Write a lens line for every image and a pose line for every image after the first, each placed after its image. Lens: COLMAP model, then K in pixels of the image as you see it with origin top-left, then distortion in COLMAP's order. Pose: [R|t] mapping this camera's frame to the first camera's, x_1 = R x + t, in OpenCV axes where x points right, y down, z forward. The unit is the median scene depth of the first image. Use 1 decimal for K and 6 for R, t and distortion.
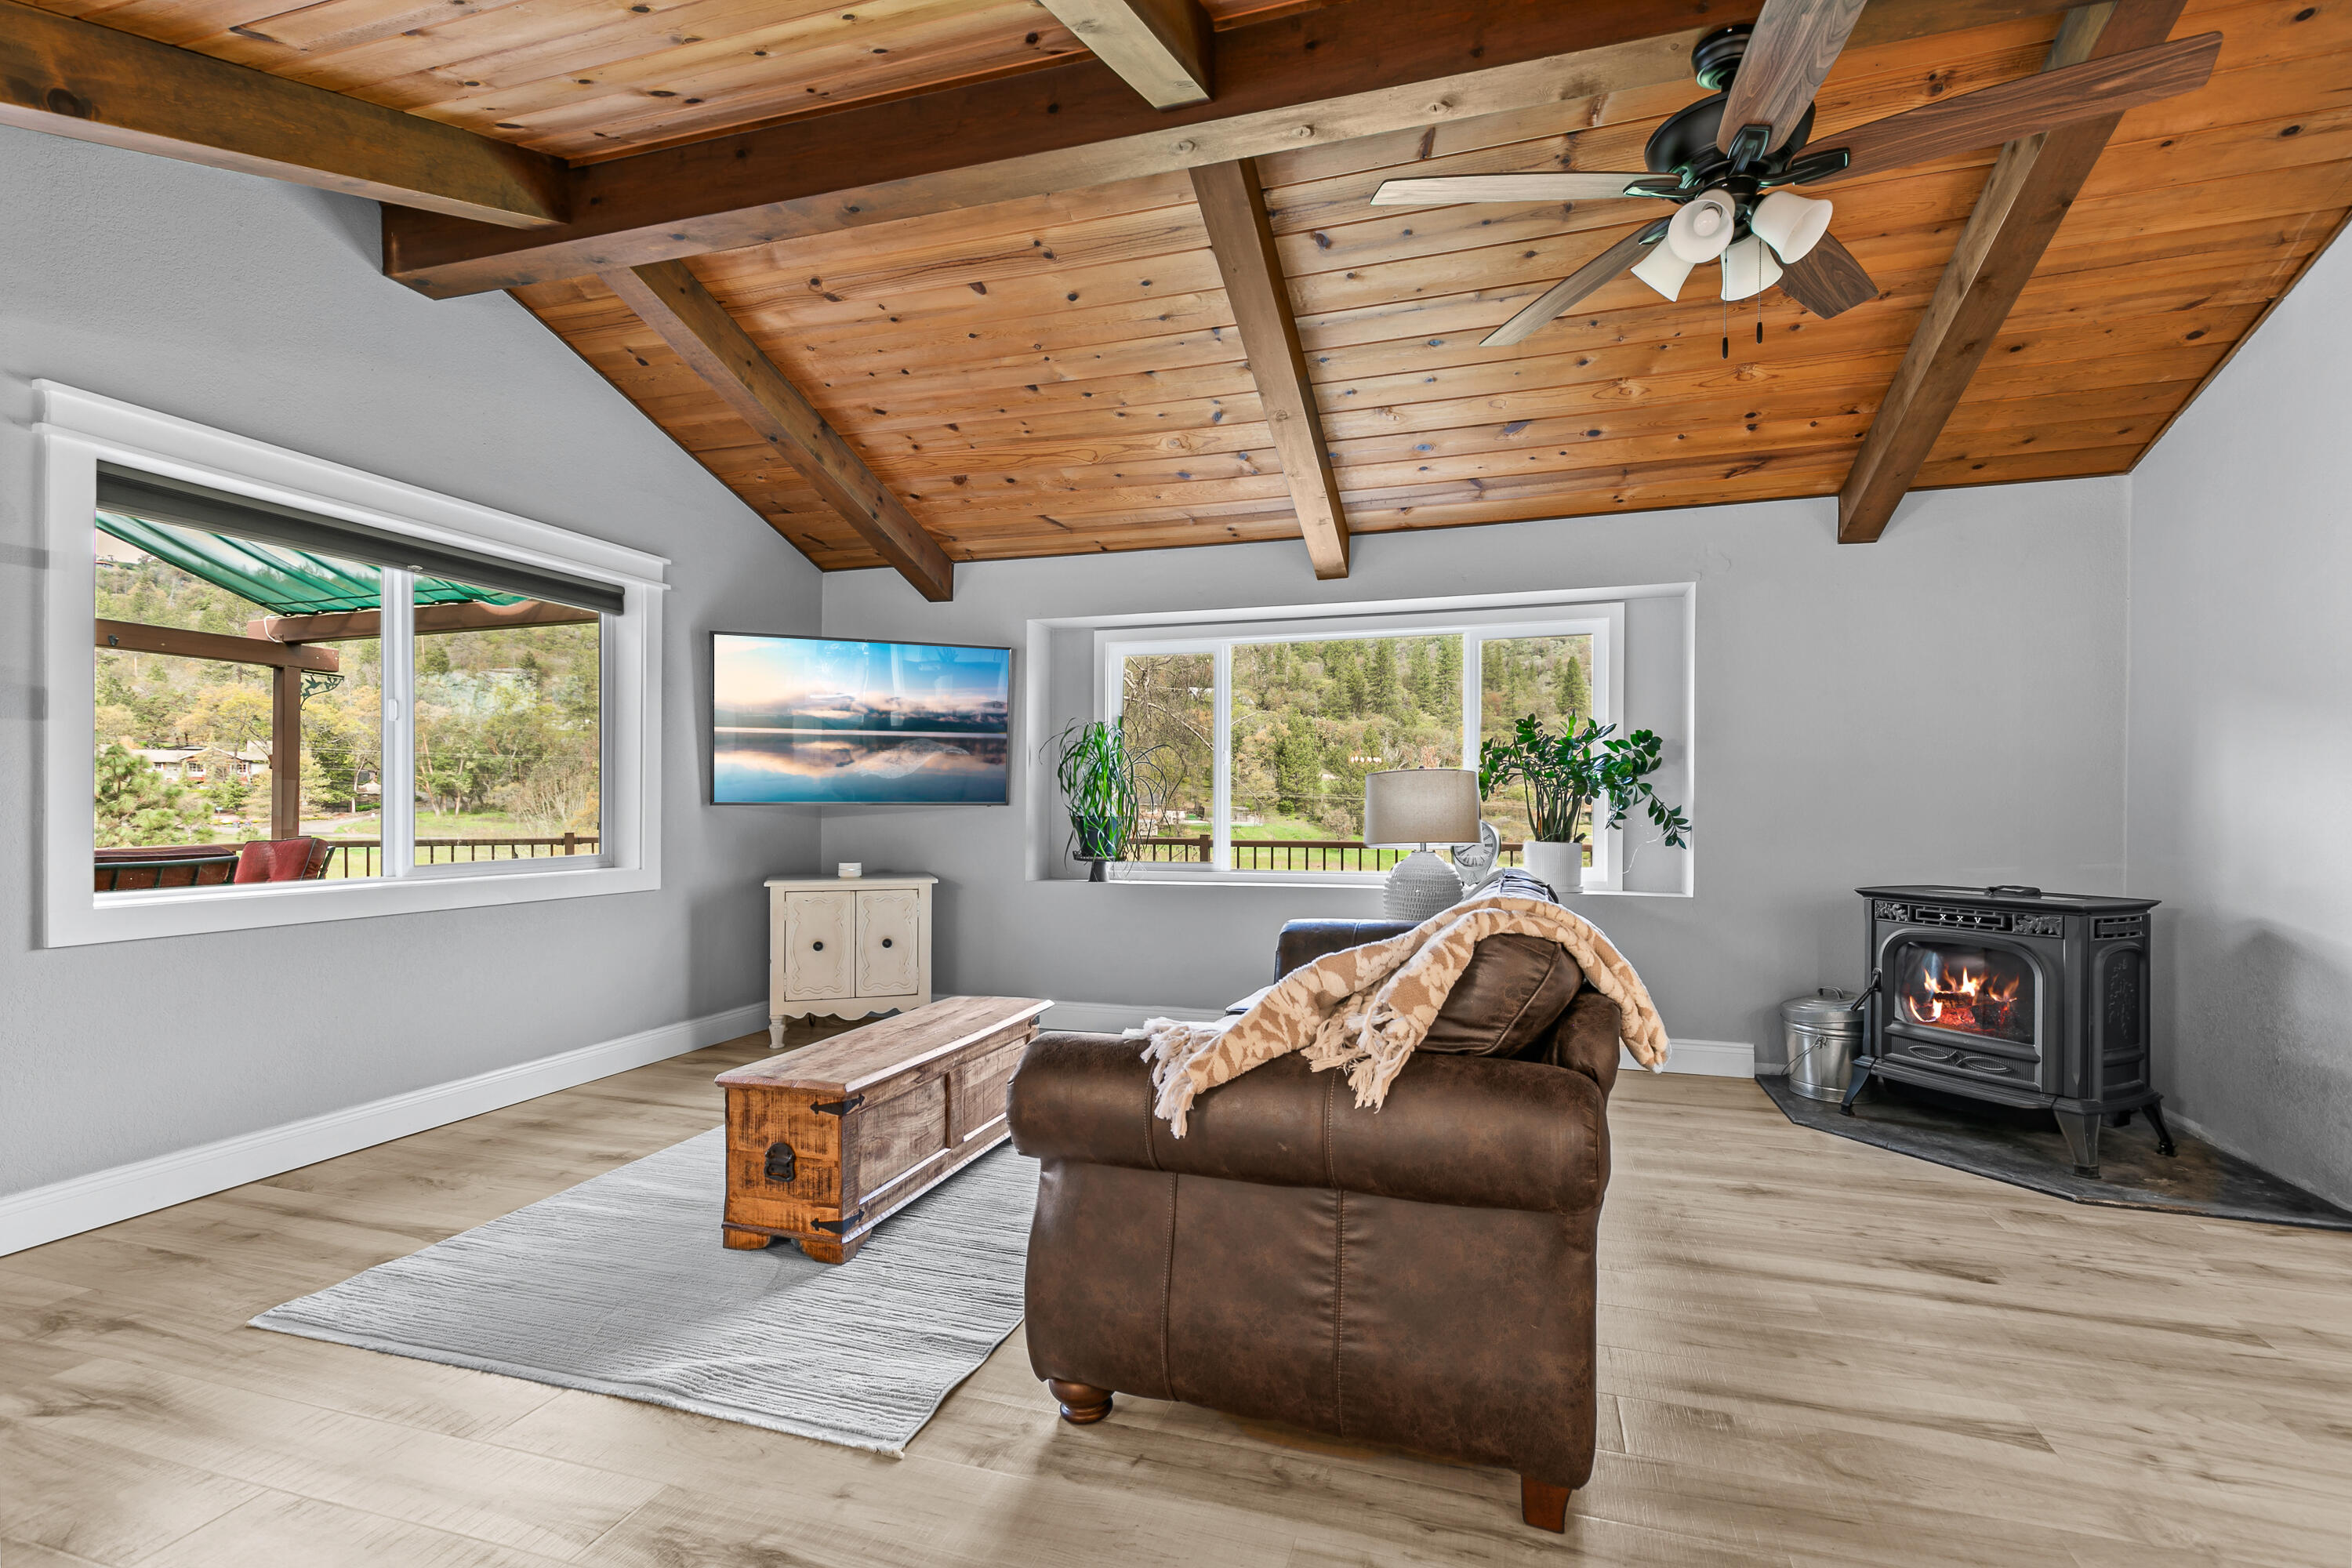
lens RADIAL K [[1108.9, 0, 1161.9], [0, 1108.9, 796.4], [0, 0, 1]] dist [0.010959, -0.000231]
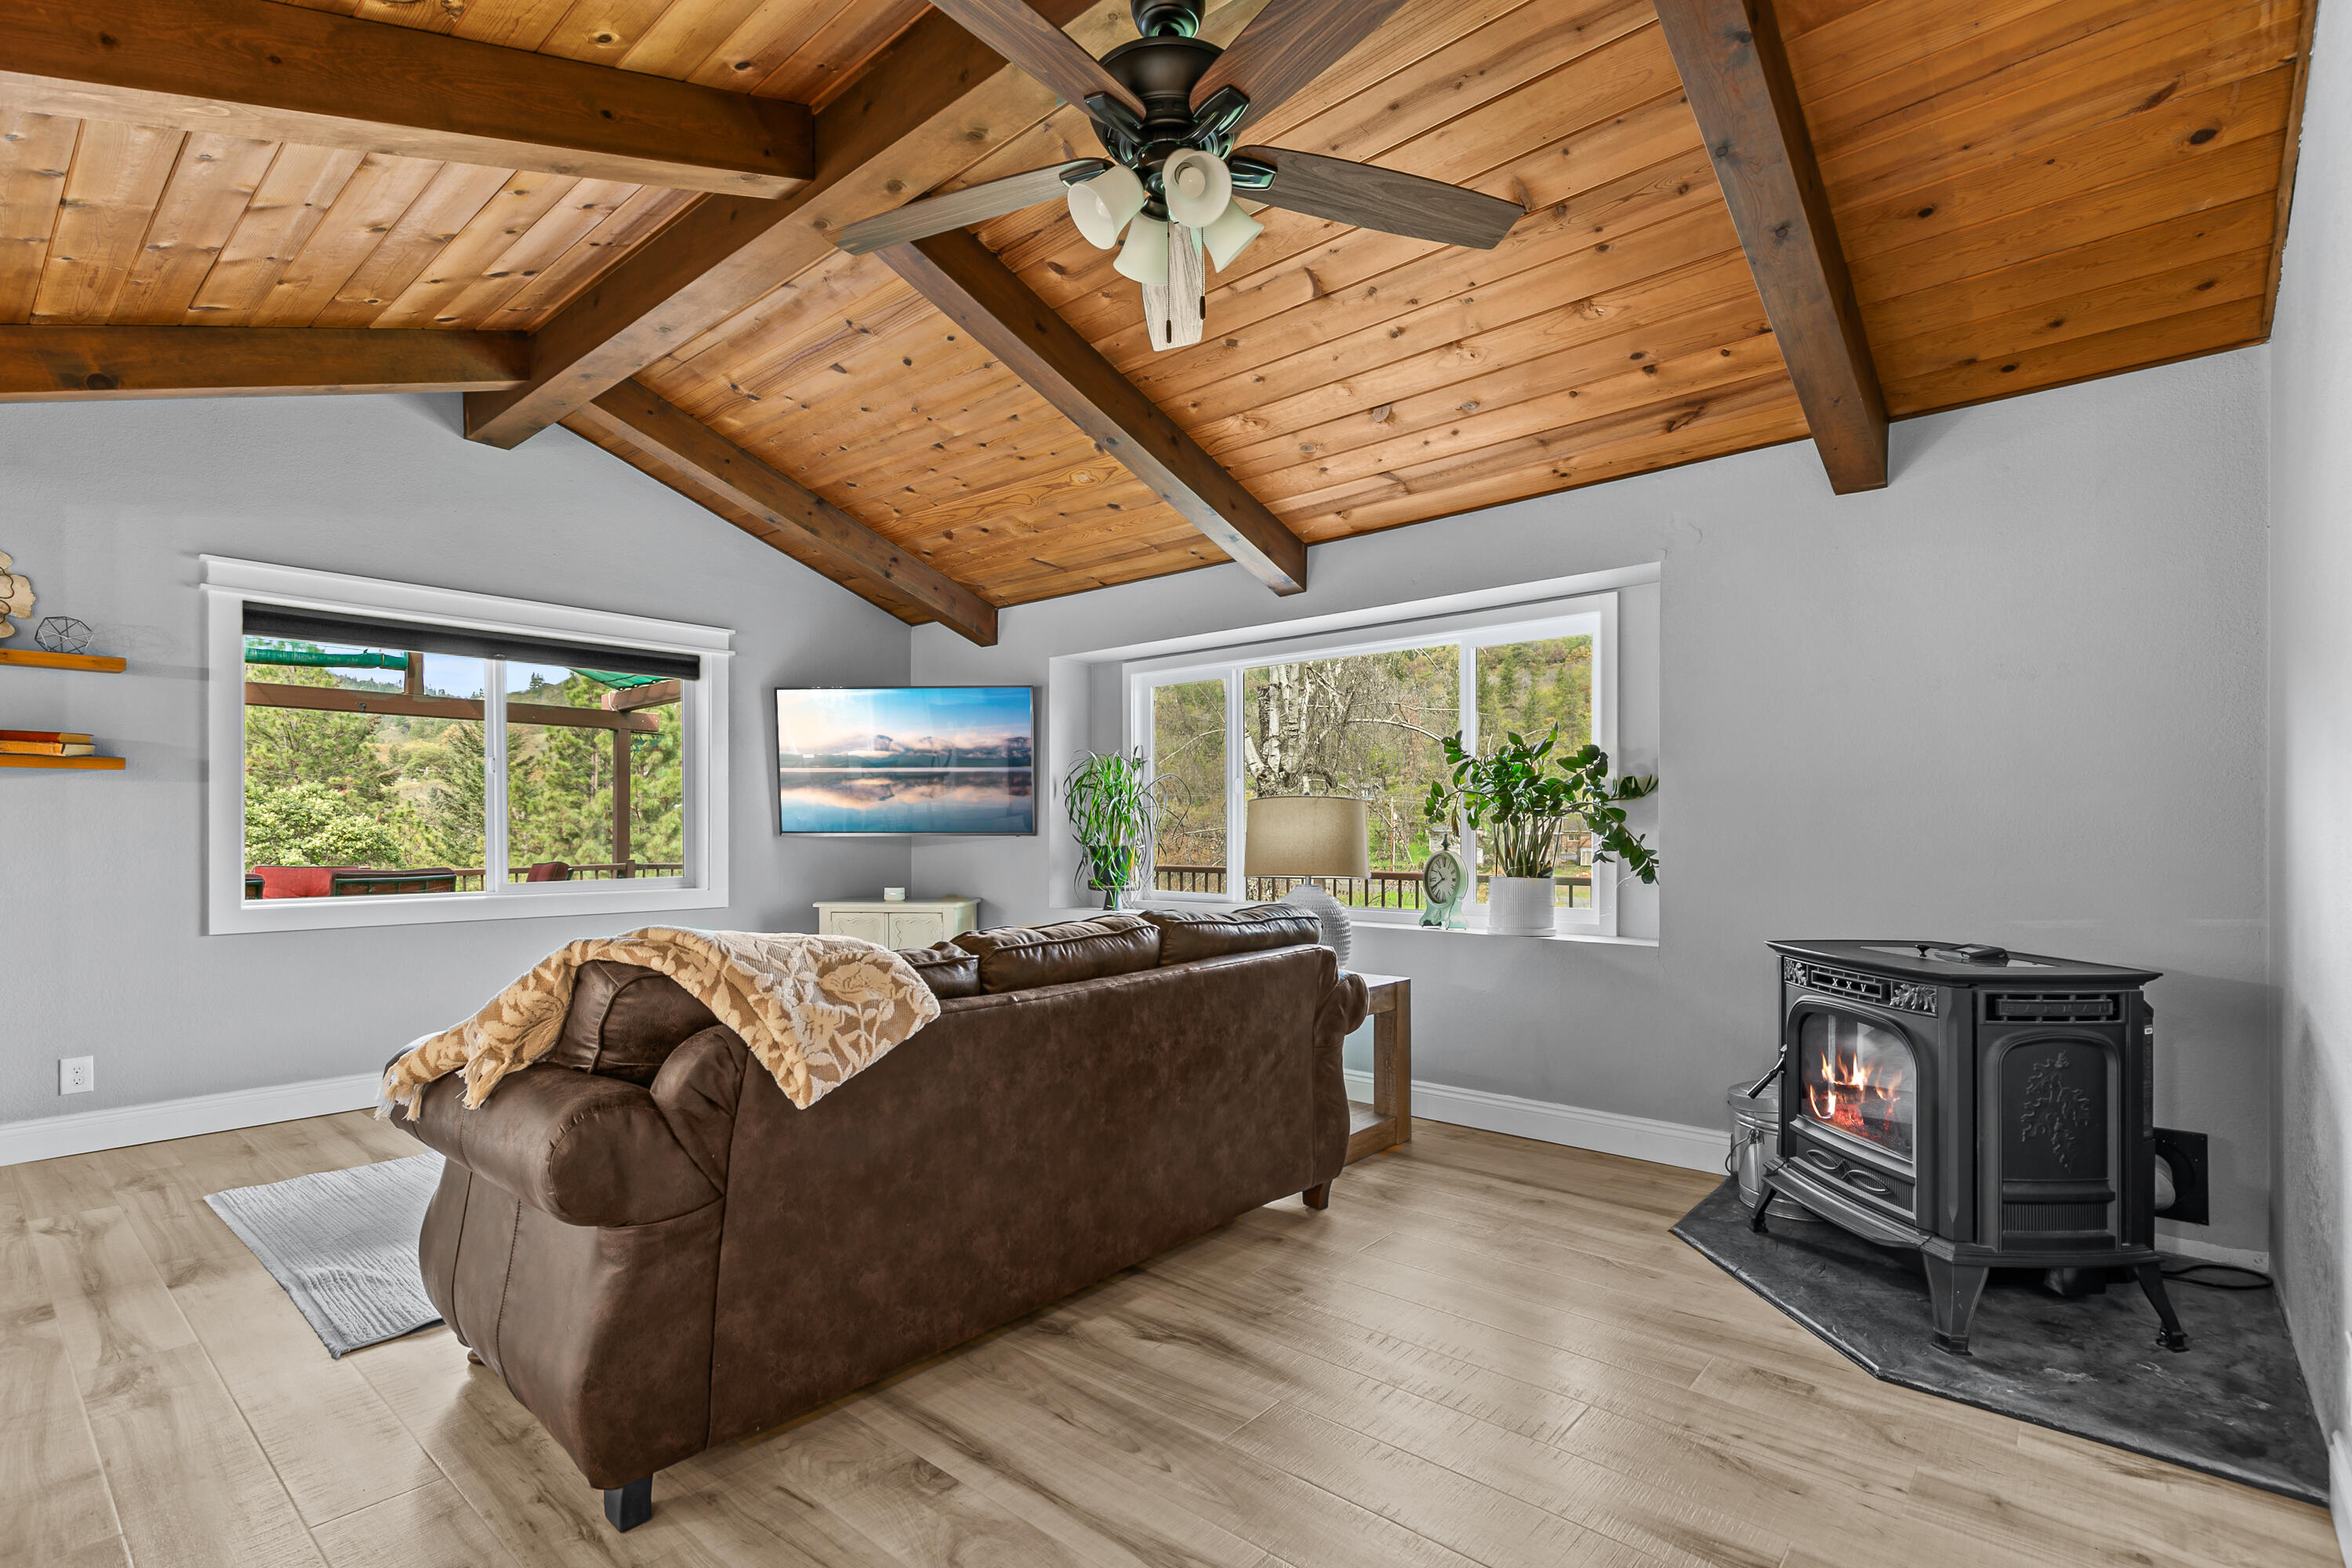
lens RADIAL K [[1108.9, 0, 1088.7], [0, 1108.9, 819.5], [0, 0, 1]] dist [0.010959, -0.000231]
pose [[0.911869, -0.008527, -0.410392, 0.466297], [0.006967, 0.999962, -0.005297, -0.001282], [0.410421, 0.001971, 0.911894, 0.086215]]
